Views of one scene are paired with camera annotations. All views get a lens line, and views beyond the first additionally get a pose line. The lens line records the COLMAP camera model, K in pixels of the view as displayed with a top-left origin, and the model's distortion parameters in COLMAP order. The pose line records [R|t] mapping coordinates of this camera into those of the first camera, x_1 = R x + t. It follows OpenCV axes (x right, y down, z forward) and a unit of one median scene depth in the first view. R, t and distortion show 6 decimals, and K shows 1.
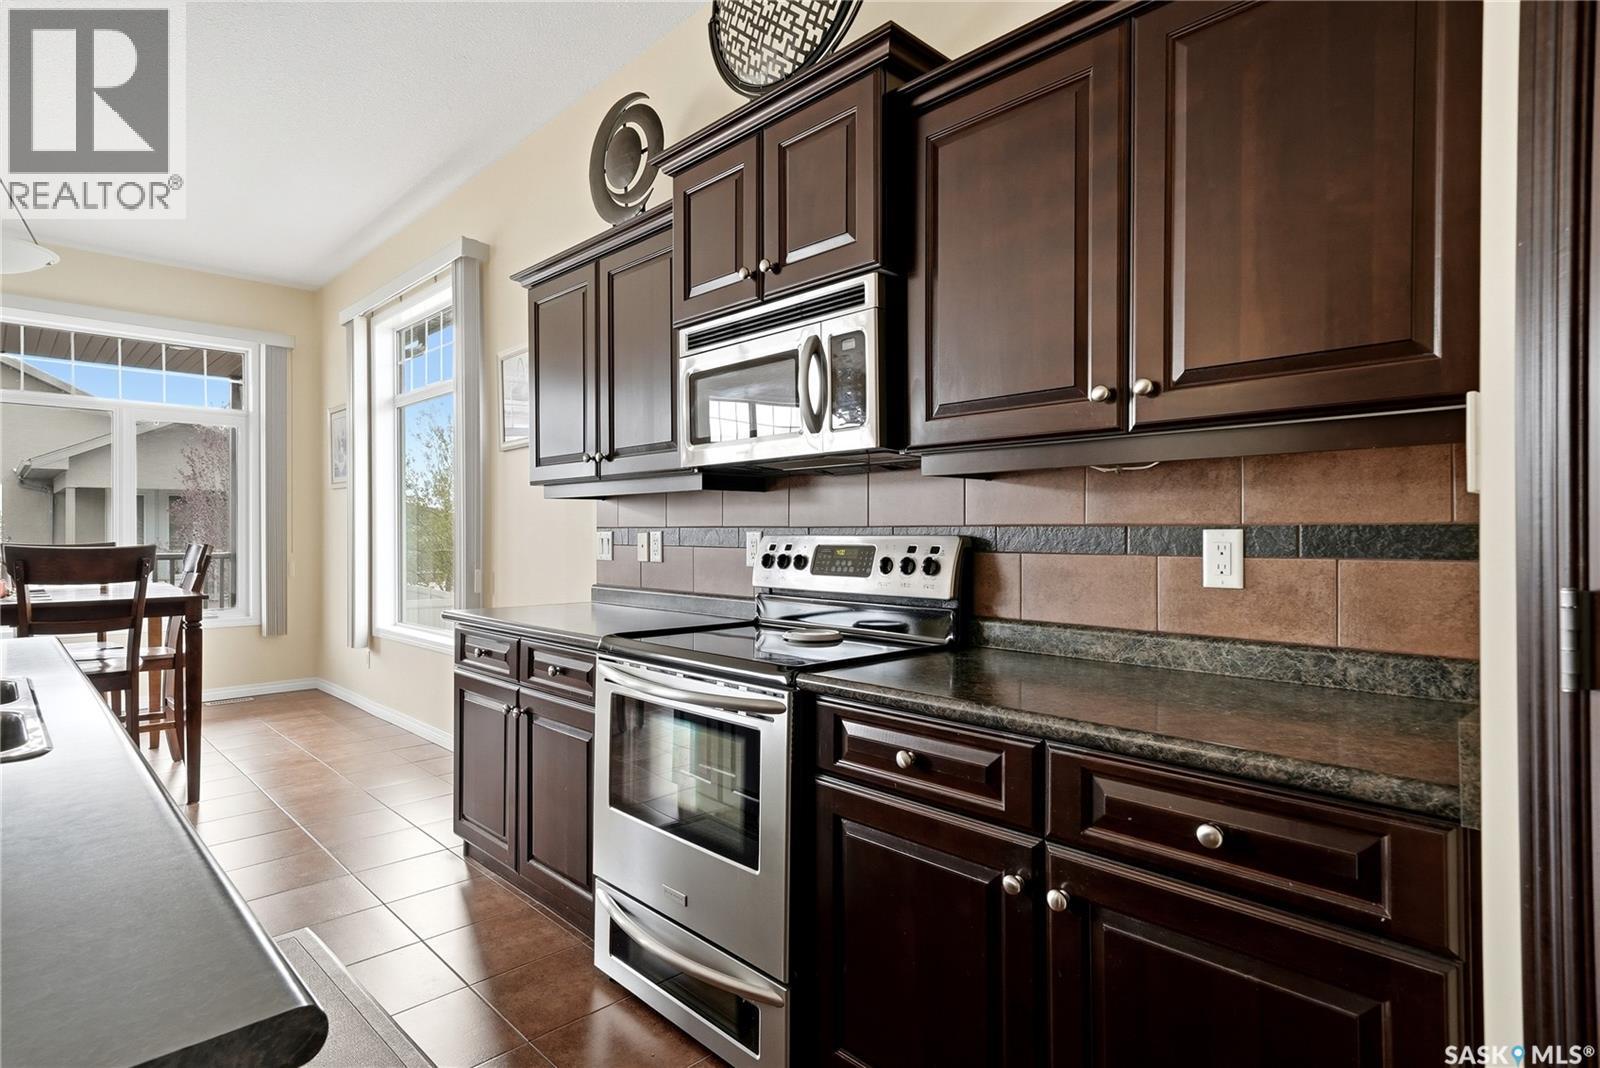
lens RADIAL K [[838.5, 0, 801.7], [0, 838.5, 538.8], [0, 0, 1]] dist [0.023301, 0.000050]
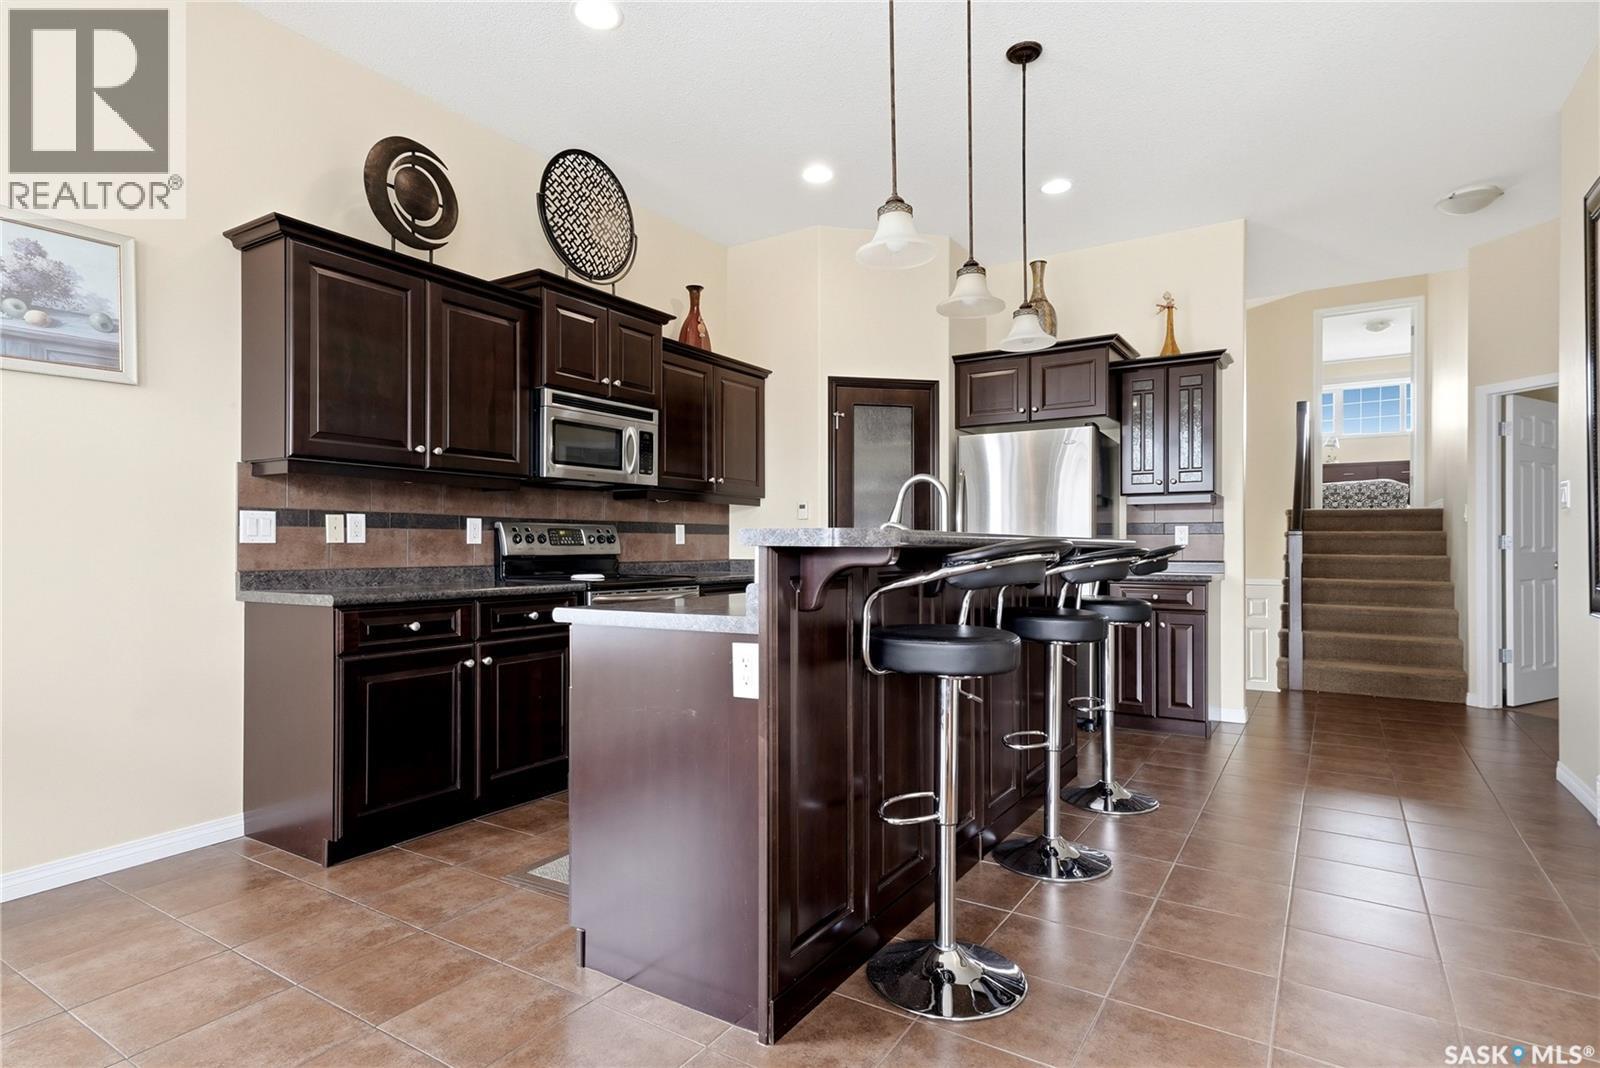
lens RADIAL K [[838.5, 0, 801.7], [0, 838.5, 538.8], [0, 0, 1]] dist [0.023301, 0.000050]
pose [[-0.236319, 0.005538, 0.971660, -1.863125], [0.000793, 0.999985, -0.005506, 0.041485], [-0.971675, -0.000531, -0.236320, 0.962636]]
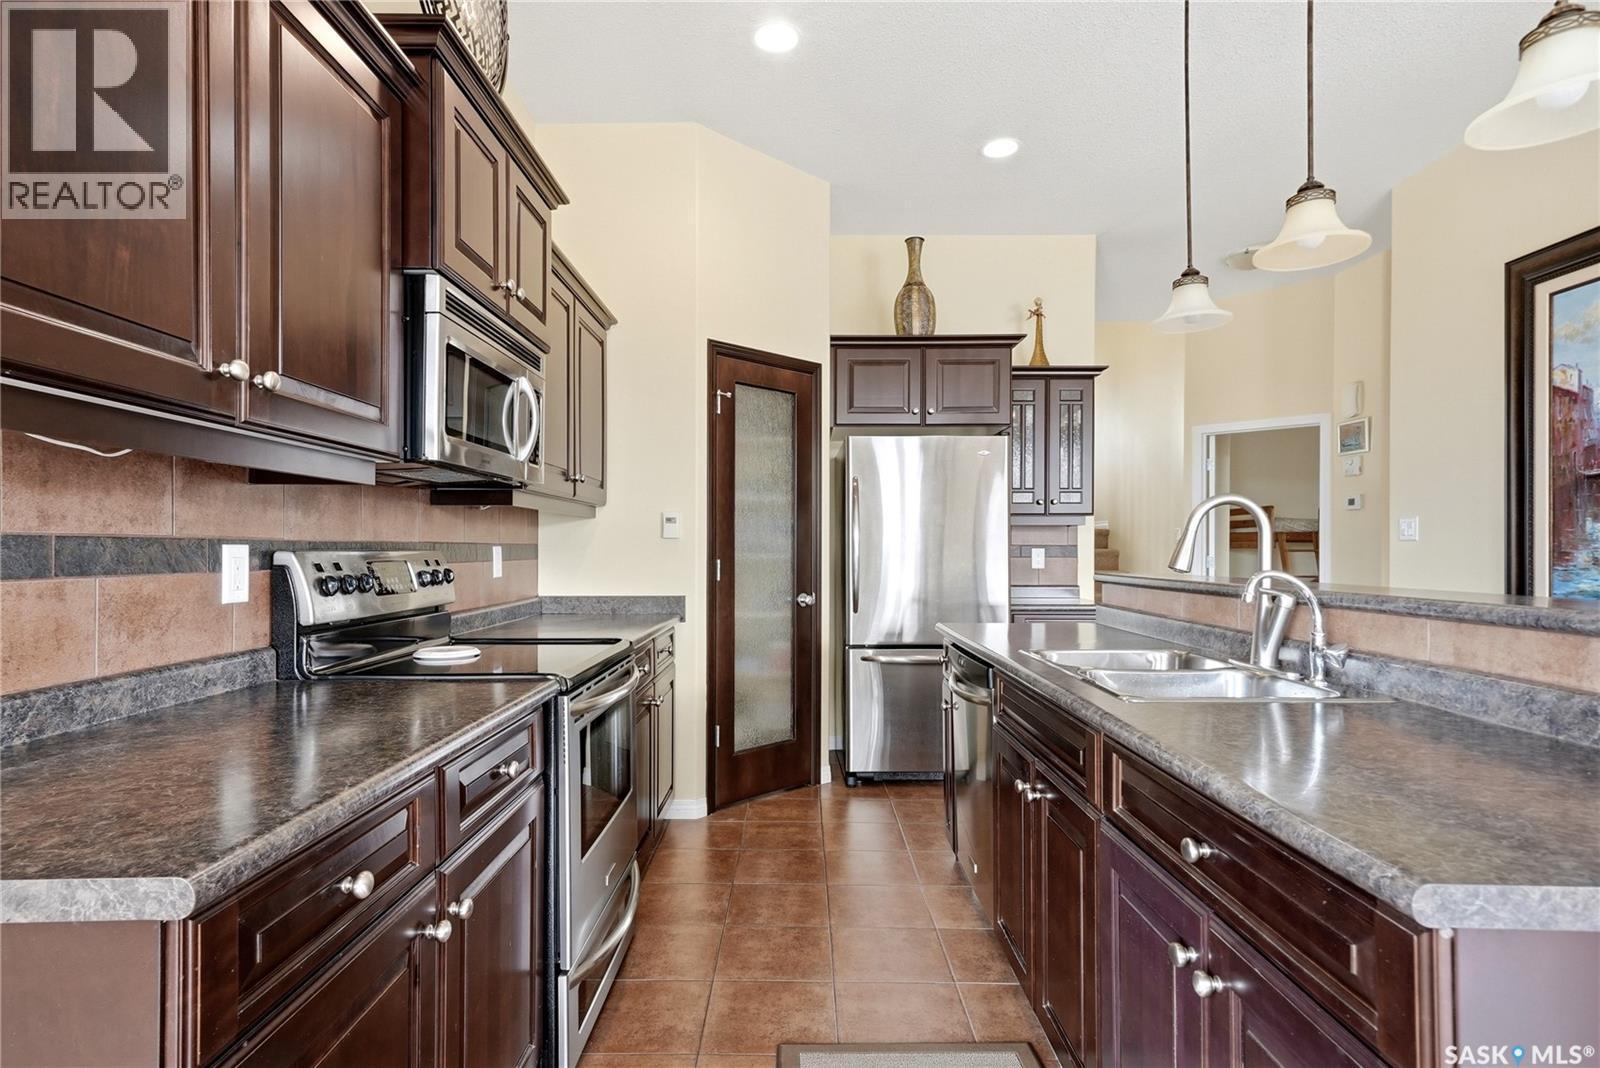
lens RADIAL K [[838.5, 0, 801.7], [0, 838.5, 538.8], [0, 0, 1]] dist [0.023301, 0.000050]
pose [[-0.714841, 0.004554, 0.699272, -0.953006], [-0.002798, 0.999952, -0.009373, -0.008470], [-0.699281, -0.008656, -0.714794, 1.383380]]
